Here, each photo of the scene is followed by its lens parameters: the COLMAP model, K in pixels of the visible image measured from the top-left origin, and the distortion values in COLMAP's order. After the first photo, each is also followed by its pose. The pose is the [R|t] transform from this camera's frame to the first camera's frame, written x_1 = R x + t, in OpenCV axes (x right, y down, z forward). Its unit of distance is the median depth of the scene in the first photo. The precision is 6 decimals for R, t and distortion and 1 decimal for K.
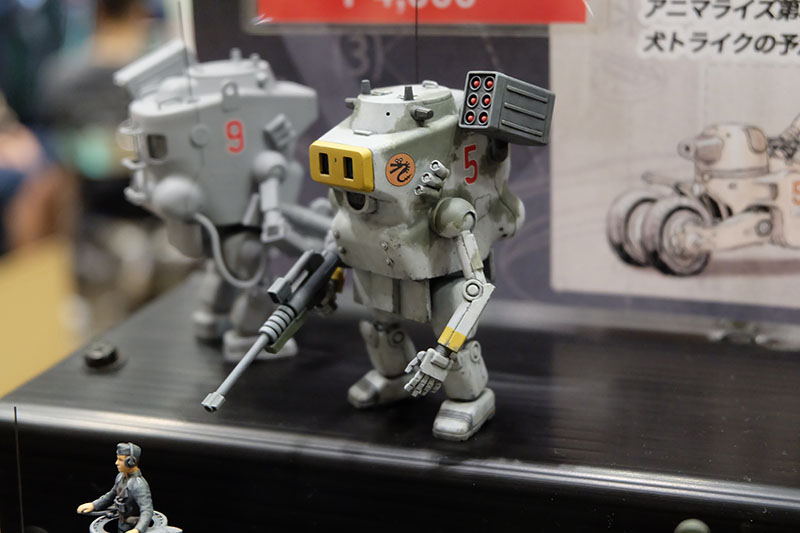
lens RADIAL K [[1391.4, 0, 401.7], [0, 1391.4, 262.0], [0, 0, 1]] dist [-0.033976, 0.000000]
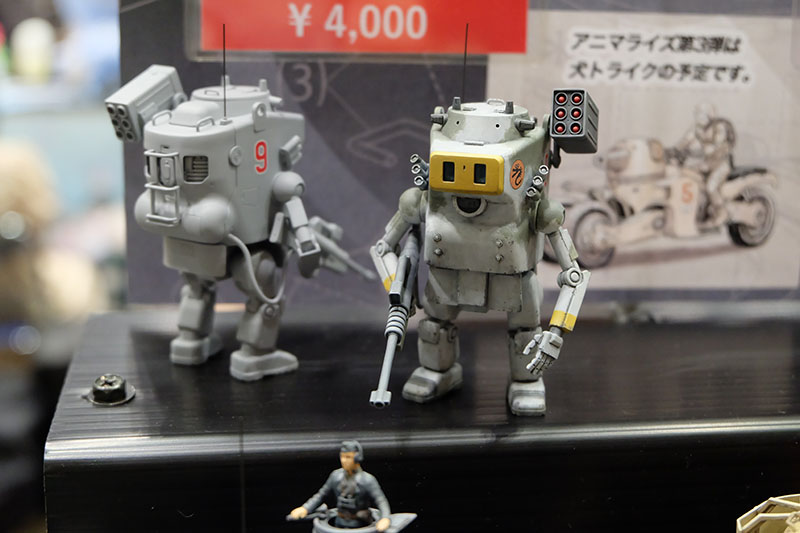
lens RADIAL K [[1391.4, 0, 401.7], [0, 1391.4, 268.1], [0, 0, 1]] dist [-0.033976, 0.000000]
pose [[0.866633, -0.059756, 0.495355, -0.549552], [0.079844, 0.996617, -0.019463, 0.020418], [-0.492516, 0.056419, 0.868473, 0.058306]]
